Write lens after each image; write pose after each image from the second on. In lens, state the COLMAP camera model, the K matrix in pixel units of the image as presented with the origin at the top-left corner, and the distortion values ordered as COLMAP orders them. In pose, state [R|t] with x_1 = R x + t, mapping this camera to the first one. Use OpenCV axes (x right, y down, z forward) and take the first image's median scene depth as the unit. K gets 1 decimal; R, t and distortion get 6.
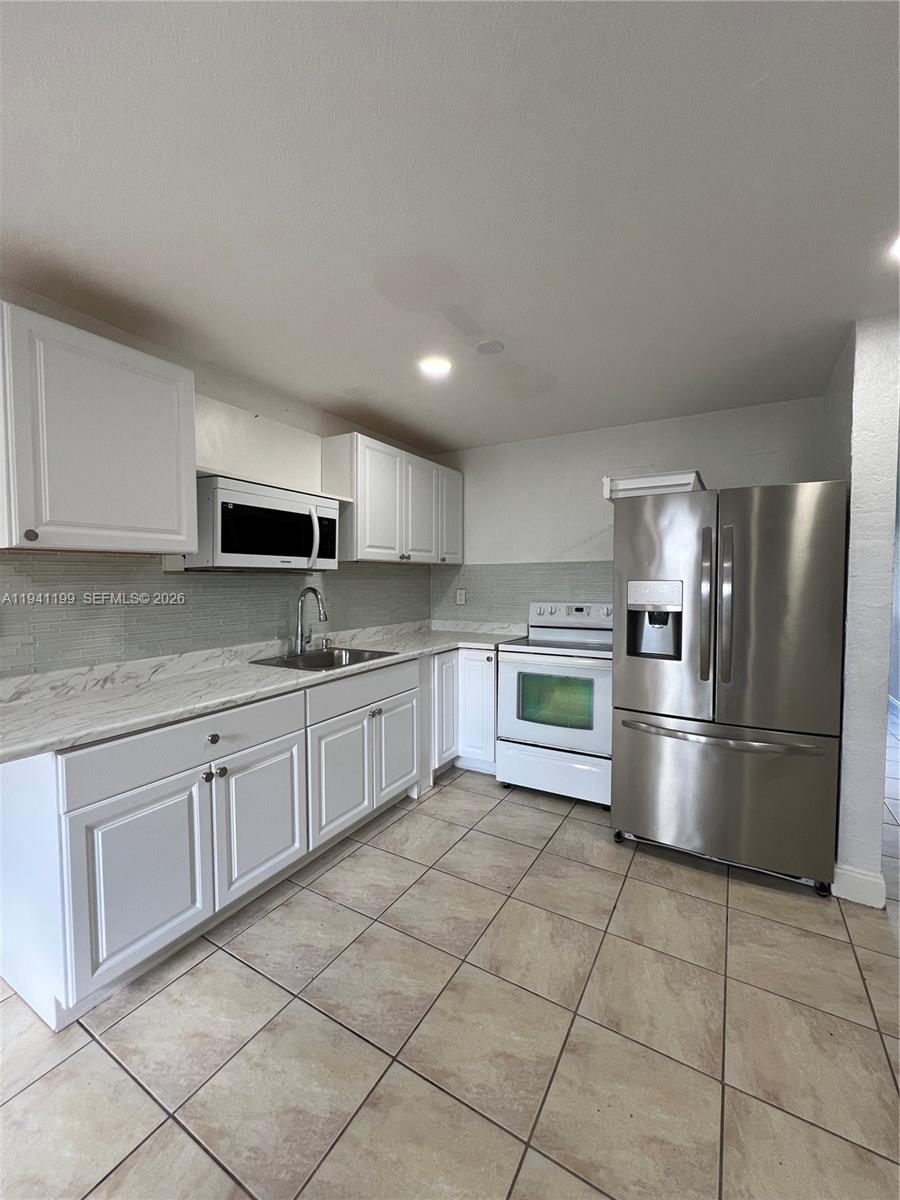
lens RADIAL K [[480.2, 0, 453.4], [0, 480.2, 598.3], [0, 0, 1]] dist [-0.000408, -0.000366]
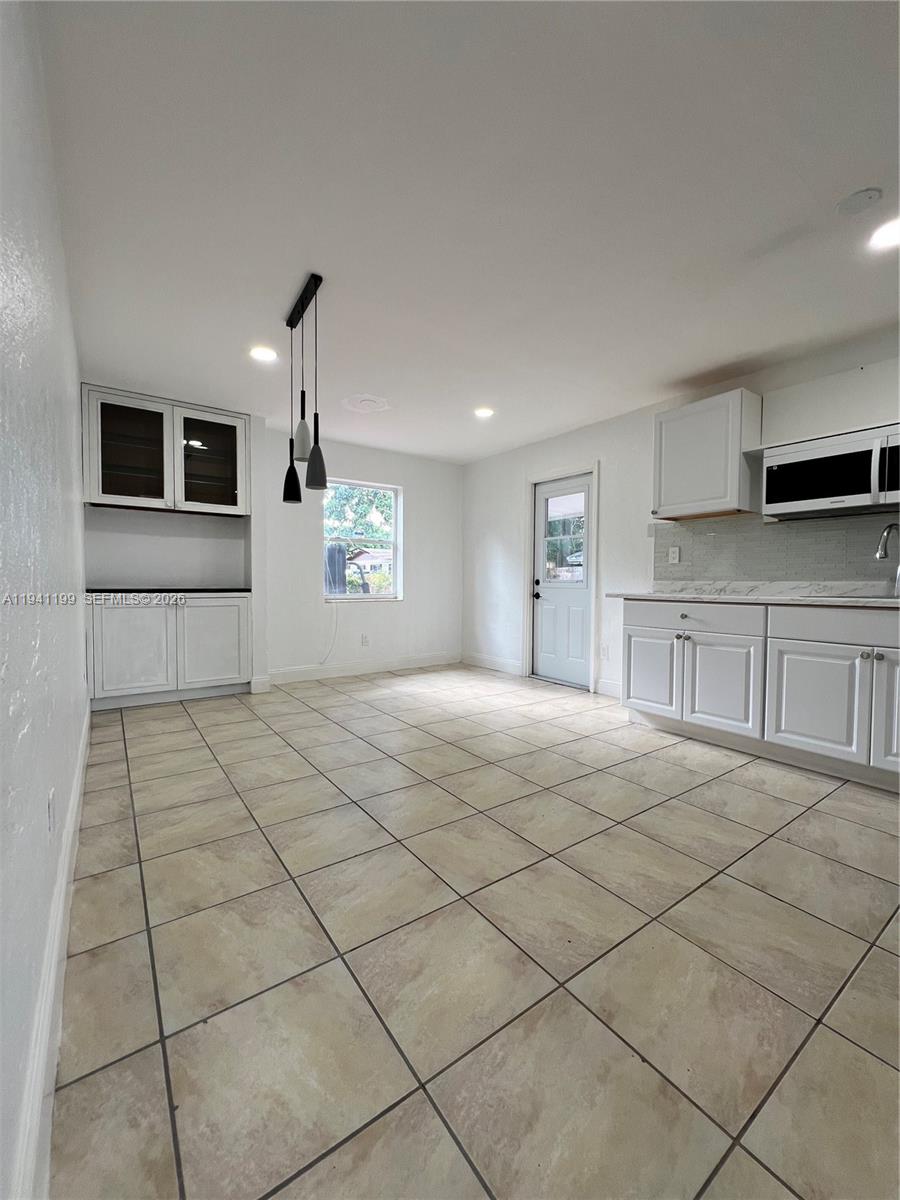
lens RADIAL K [[480.2, 0, 453.4], [0, 480.2, 598.3], [0, 0, 1]] dist [-0.000408, -0.000366]
pose [[-0.399217, 0.029450, -0.916383, 0.865750], [-0.048859, 0.997381, 0.053337, 0.108596], [0.915554, 0.066066, -0.396733, 0.568064]]
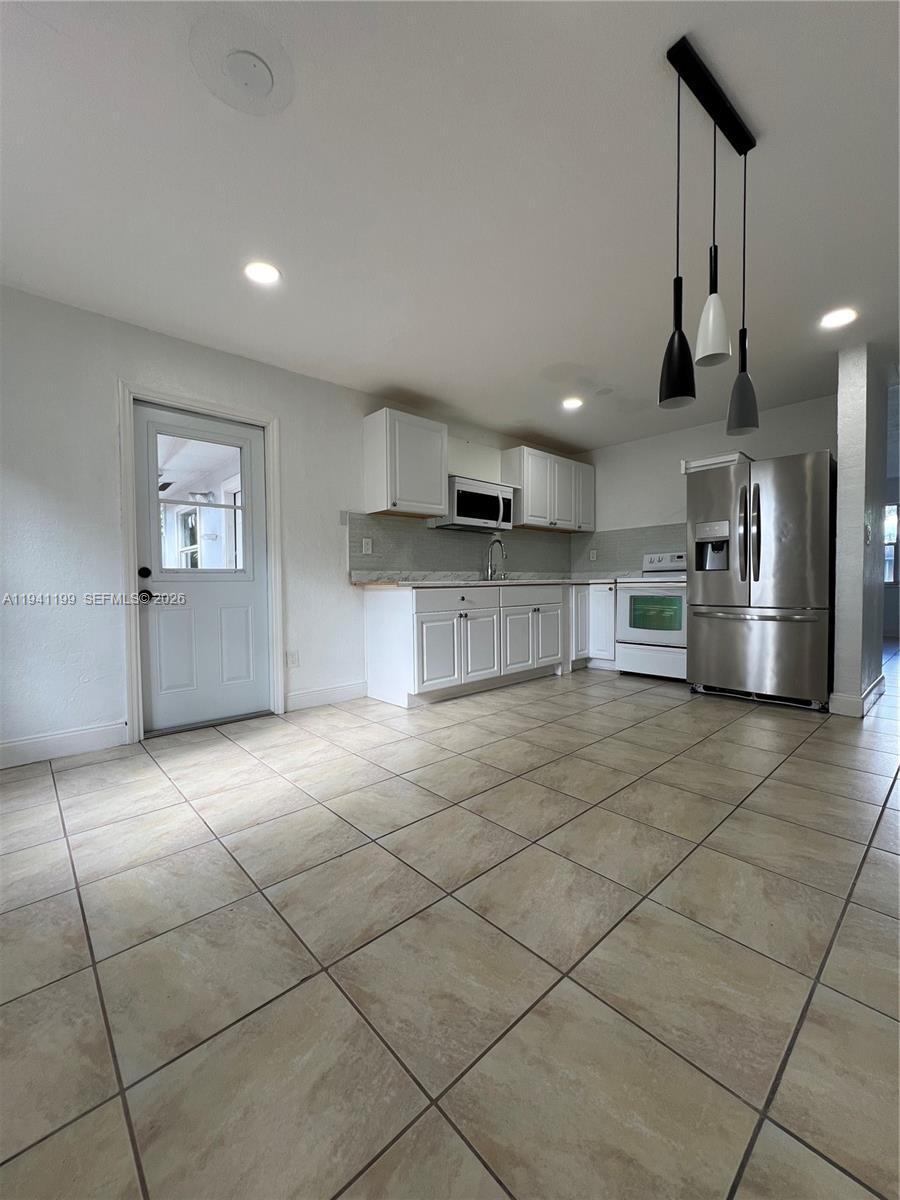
lens RADIAL K [[480.2, 0, 453.4], [0, 480.2, 598.3], [0, 0, 1]] dist [-0.000408, -0.000366]
pose [[0.956189, 0.000693, -0.292748, 0.050243], [-0.002883, 0.999971, -0.007047, 0.188203], [0.292735, 0.007582, 0.956164, -0.636948]]
